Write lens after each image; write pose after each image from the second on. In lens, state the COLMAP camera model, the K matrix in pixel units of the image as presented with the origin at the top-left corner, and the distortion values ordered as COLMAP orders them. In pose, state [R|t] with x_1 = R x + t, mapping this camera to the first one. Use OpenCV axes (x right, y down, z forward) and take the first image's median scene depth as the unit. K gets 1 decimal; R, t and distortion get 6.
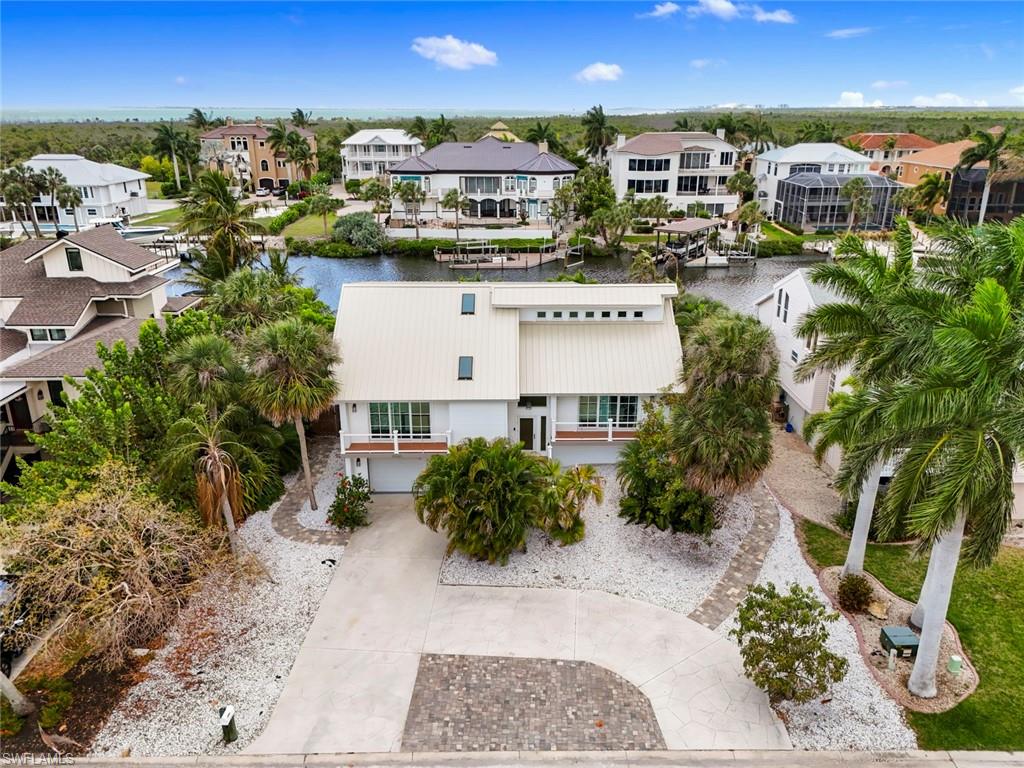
lens RADIAL K [[751.3, 0, 510.9], [0, 751.3, 404.6], [0, 0, 1]] dist [0.061740, -0.053255]
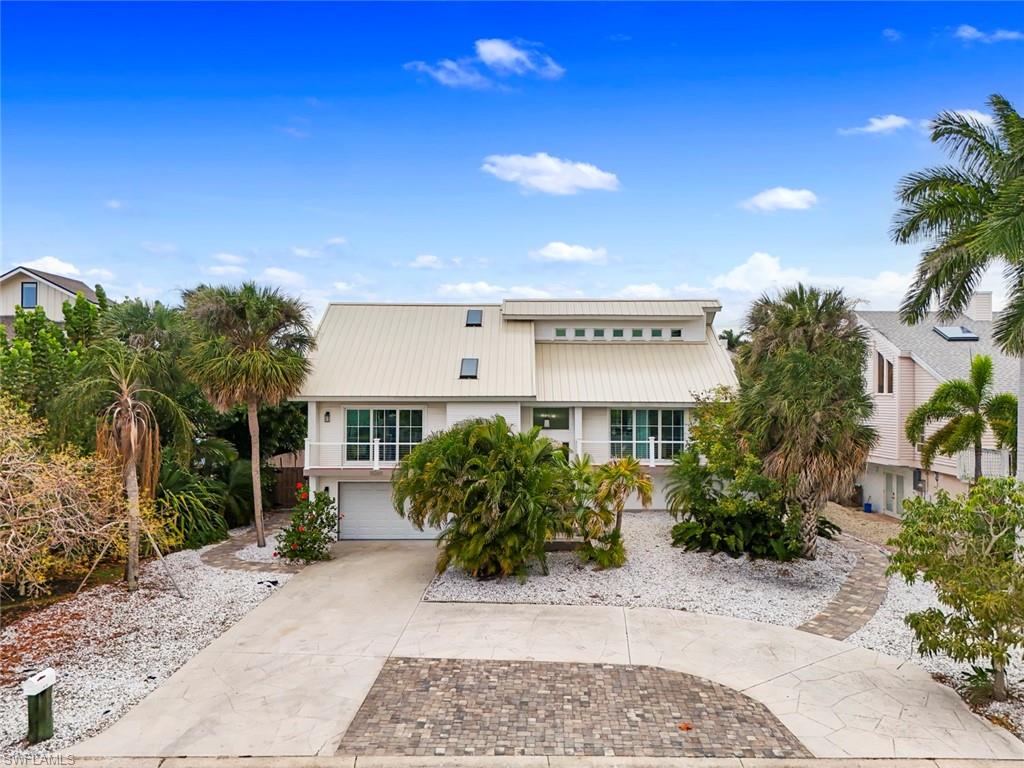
lens RADIAL K [[751.3, 0, 510.9], [0, 751.3, 404.6], [0, 0, 1]] dist [0.061740, -0.053255]
pose [[0.999953, 0.005603, -0.007860, -0.011666], [-0.007971, 0.938538, -0.345085, 0.356169], [0.005443, 0.345131, 0.938539, 0.339390]]
